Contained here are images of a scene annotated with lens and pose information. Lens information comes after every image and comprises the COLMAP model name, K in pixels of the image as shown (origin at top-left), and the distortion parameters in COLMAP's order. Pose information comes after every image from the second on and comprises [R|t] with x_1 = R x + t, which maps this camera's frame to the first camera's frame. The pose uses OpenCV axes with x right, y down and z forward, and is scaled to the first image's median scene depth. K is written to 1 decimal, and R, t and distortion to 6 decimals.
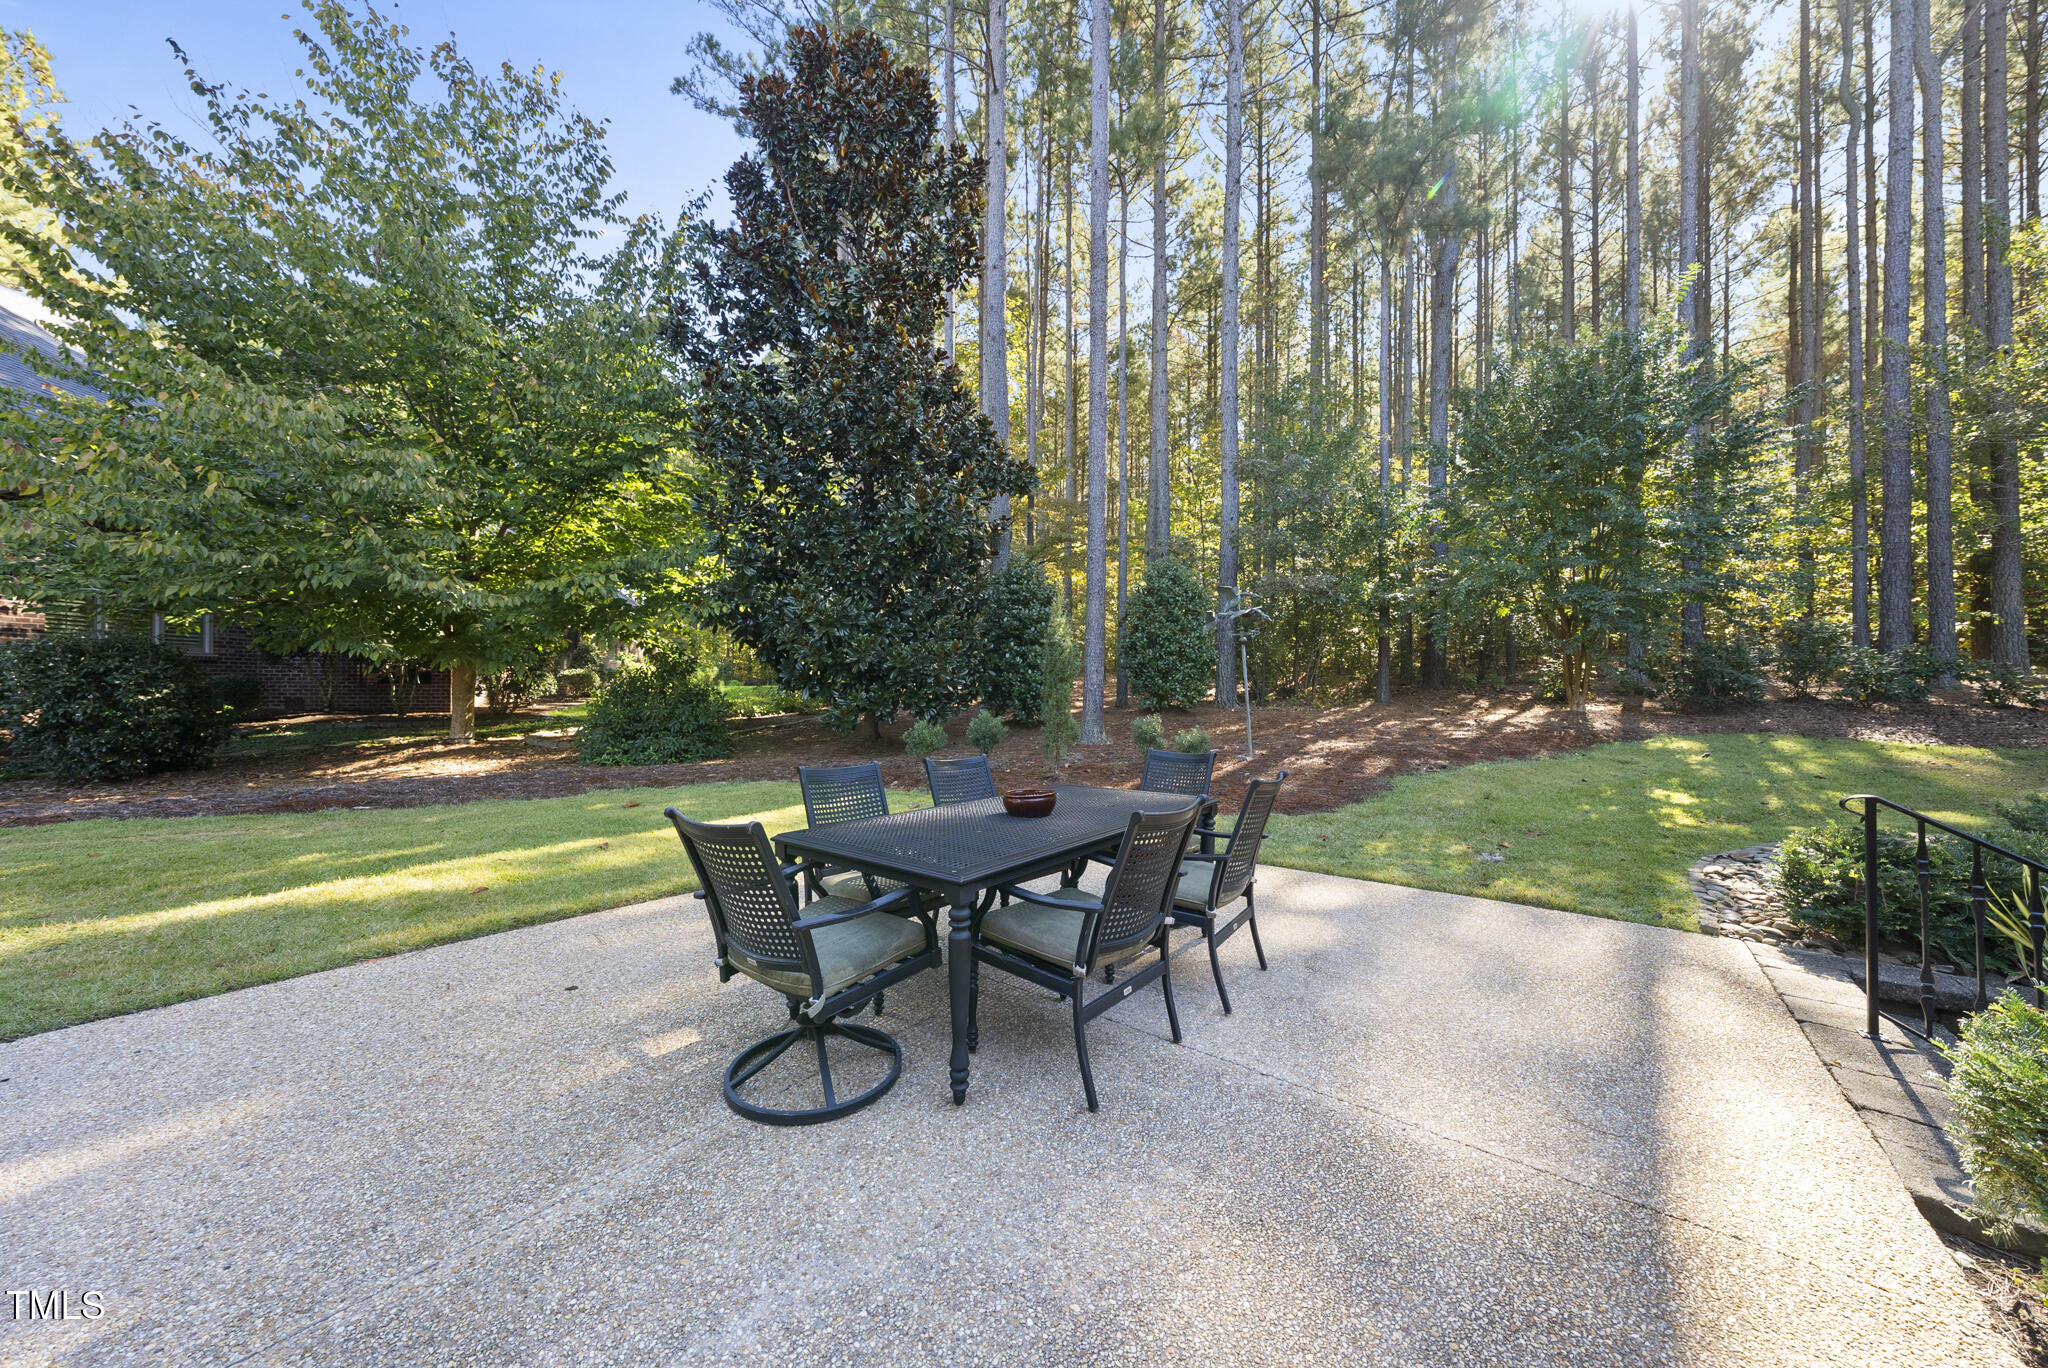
lens RADIAL K [[700.5, 0, 1022.0], [0, 700.5, 682.7], [0, 0, 1]] dist [-0.004839, 0.001253]
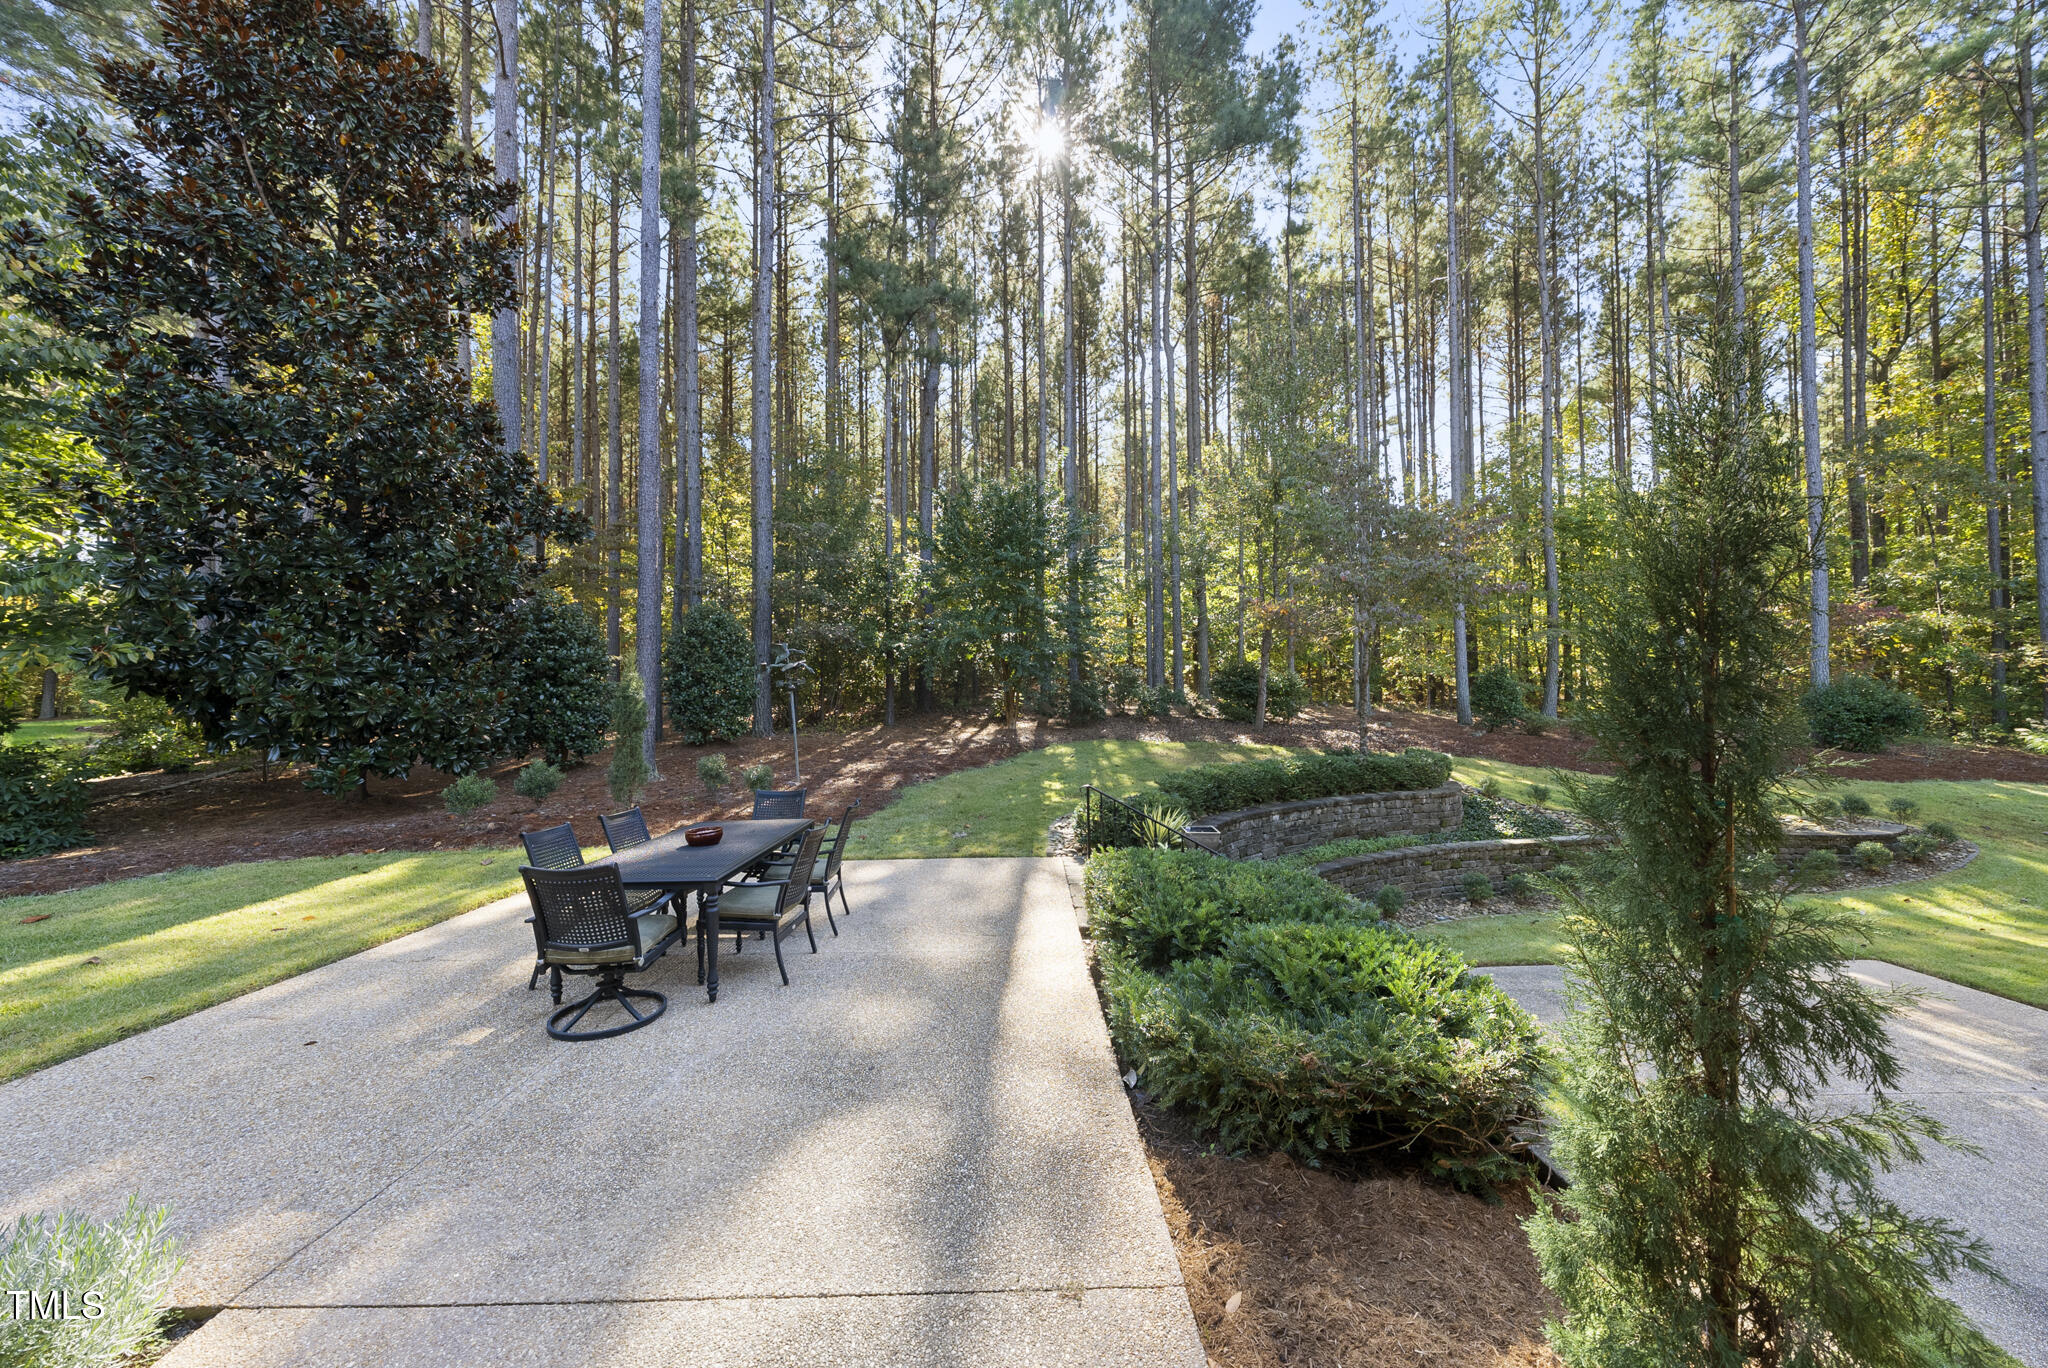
lens RADIAL K [[700.5, 0, 1029.7], [0, 700.5, 691.3], [0, 0, 1]] dist [-0.004839, 0.001253]
pose [[0.775262, -0.006169, 0.631610, -0.122573], [0.011382, 0.999926, -0.004204, -0.039849], [-0.631537, 0.010448, 0.775275, -0.194309]]
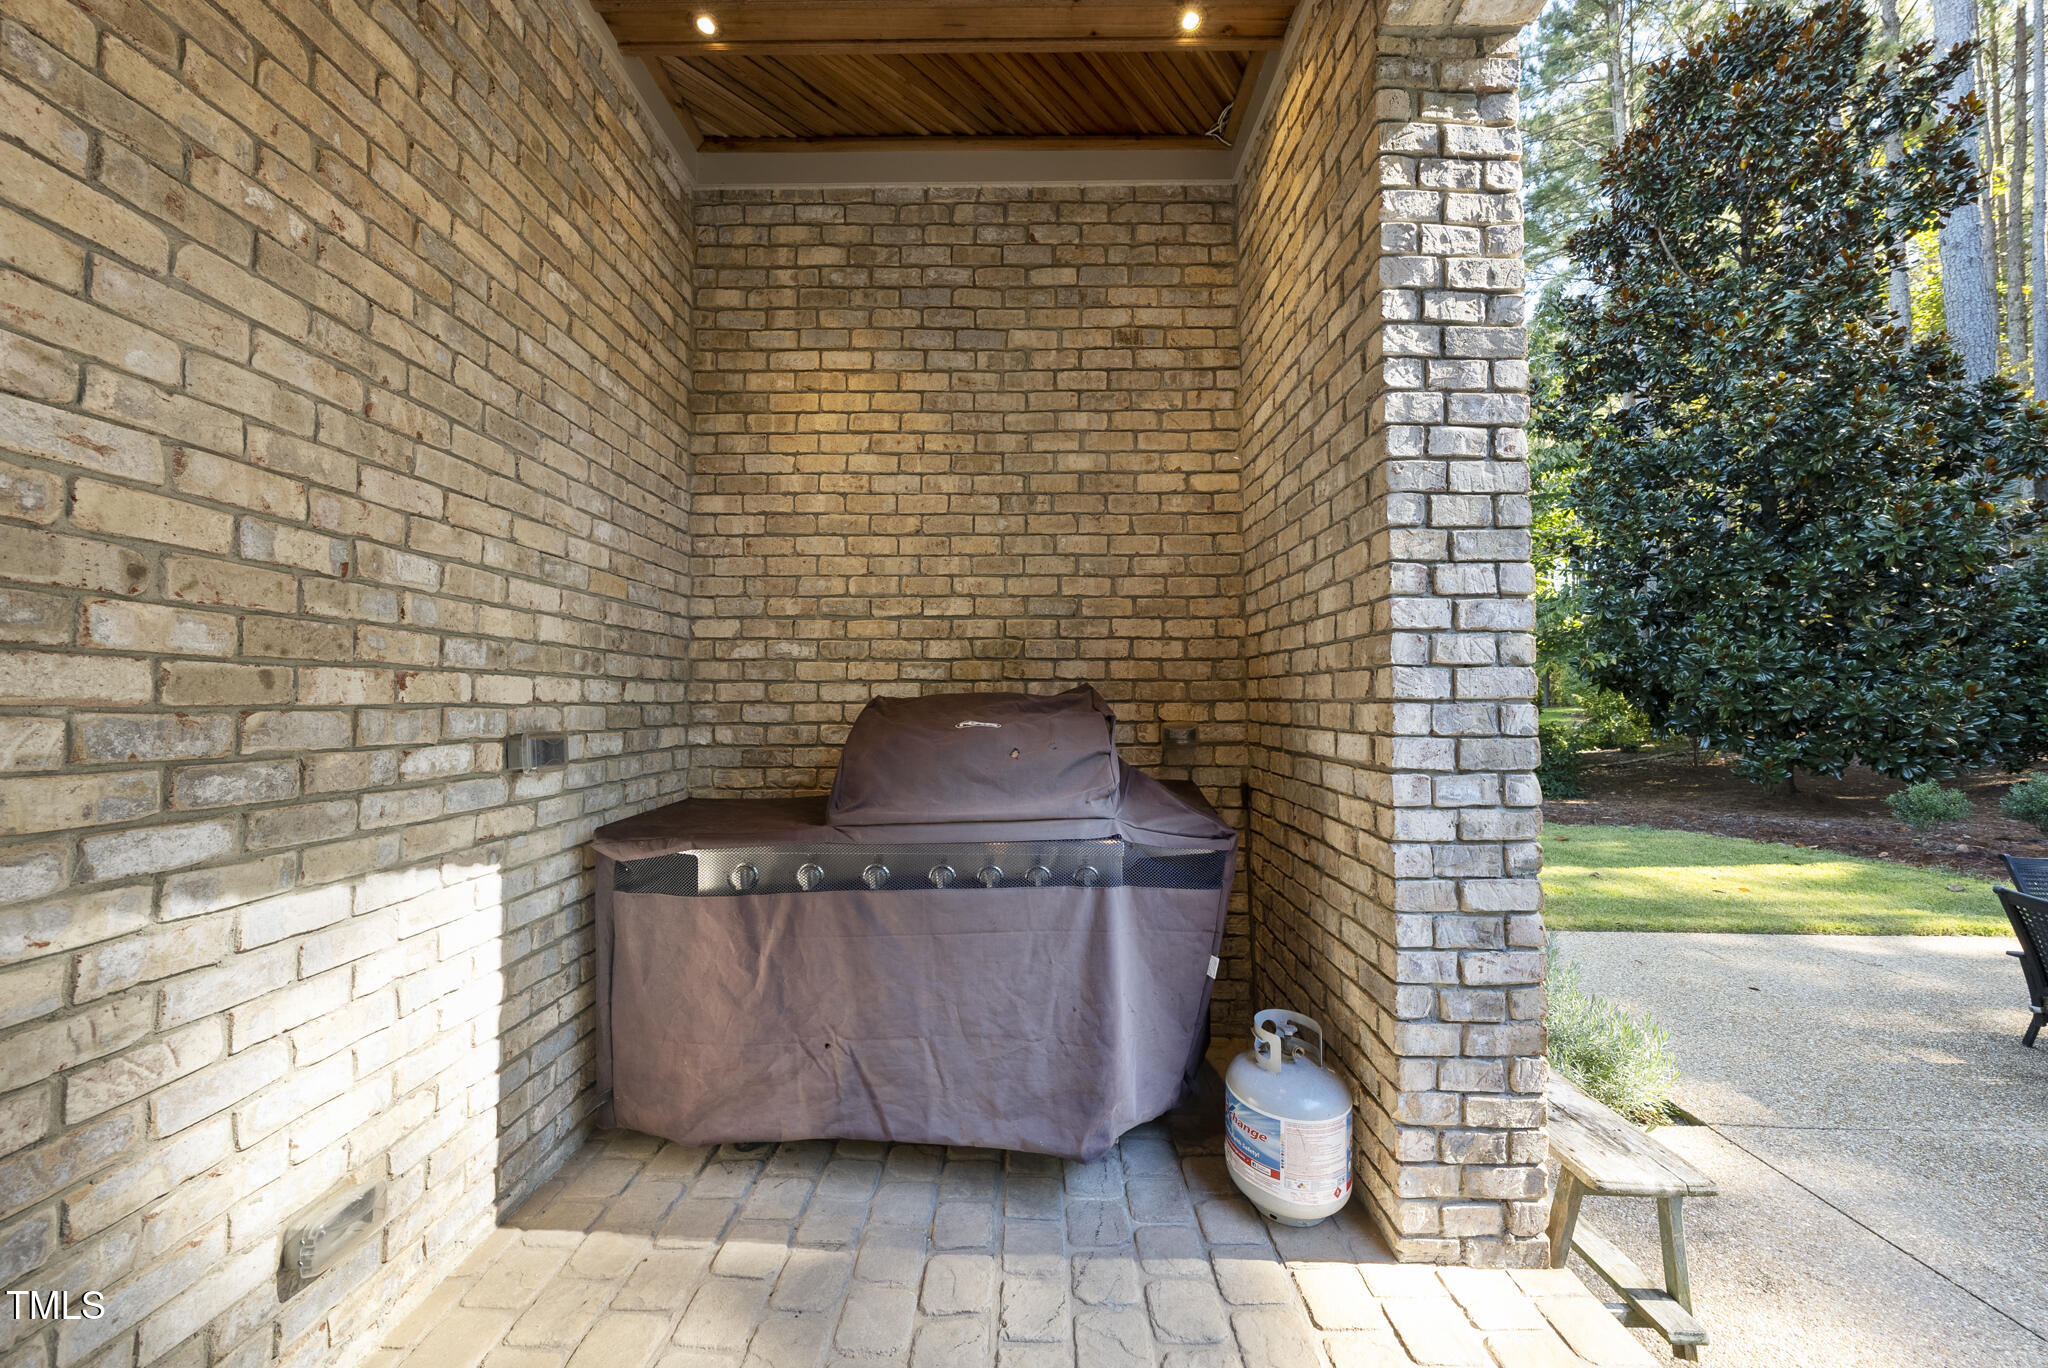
lens RADIAL K [[700.5, 0, 1012.2], [0, 700.5, 672.0], [0, 0, 1]] dist [-0.004839, 0.001253]
pose [[0.610778, -0.034836, -0.791035, -0.118311], [0.005260, 0.999188, -0.039942, -0.040797], [0.791785, 0.020235, 0.610465, -0.287347]]
